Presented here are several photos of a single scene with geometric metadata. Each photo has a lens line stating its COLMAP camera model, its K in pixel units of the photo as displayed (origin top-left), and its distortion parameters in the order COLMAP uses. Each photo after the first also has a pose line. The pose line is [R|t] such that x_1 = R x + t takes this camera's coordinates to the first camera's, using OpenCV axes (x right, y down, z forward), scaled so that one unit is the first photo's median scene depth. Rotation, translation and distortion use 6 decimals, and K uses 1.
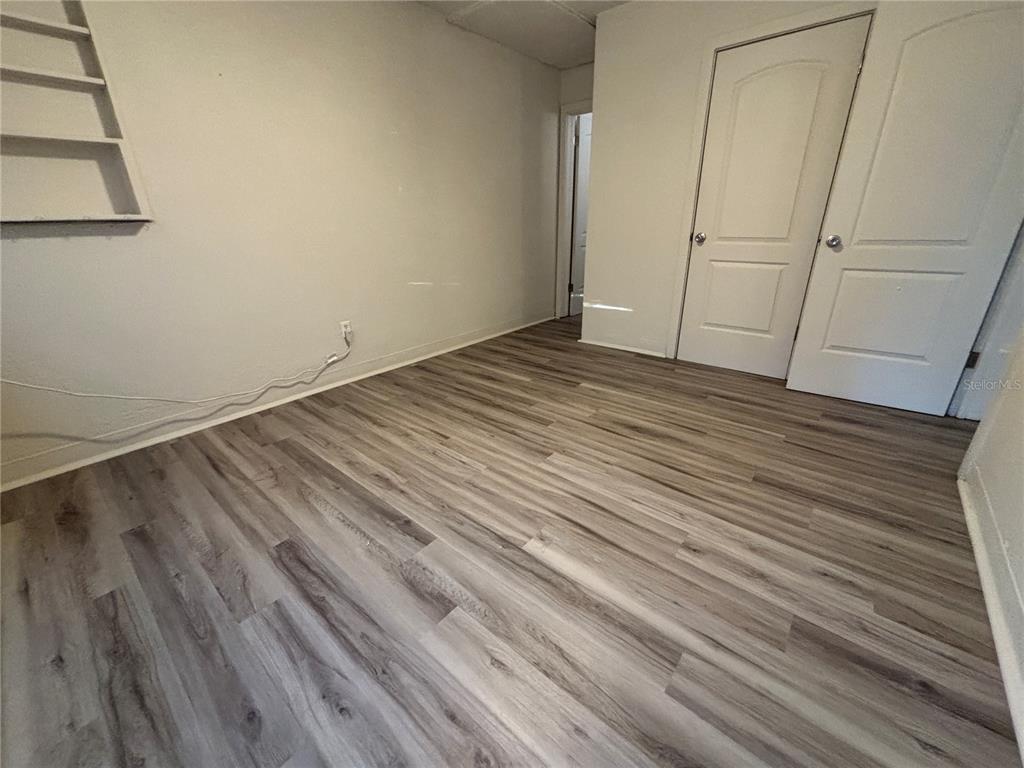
lens RADIAL K [[412.3, 0, 512.0], [0, 412.3, 384.0], [0, 0, 1]] dist [0.000161, -0.000088]
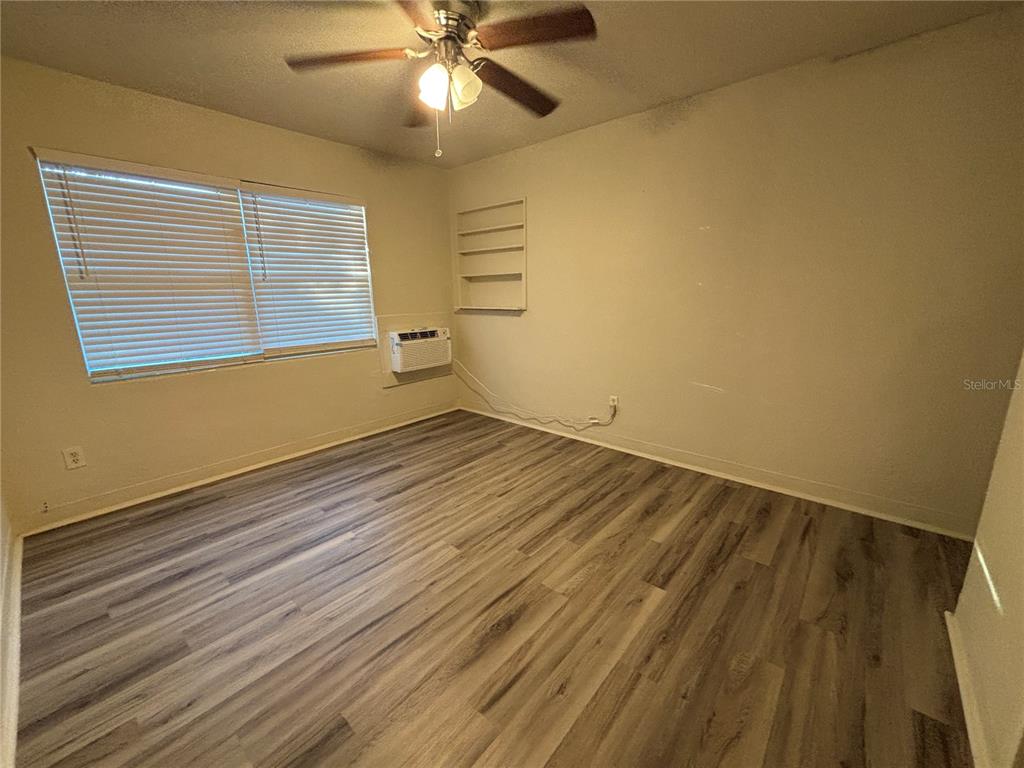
lens RADIAL K [[412.3, 0, 512.0], [0, 412.3, 384.0], [0, 0, 1]] dist [0.000161, -0.000088]
pose [[-0.010484, 0.243940, -0.969734, 0.873108], [-0.357730, 0.904689, 0.231445, -0.429593], [0.933766, 0.349329, 0.077780, 0.785822]]
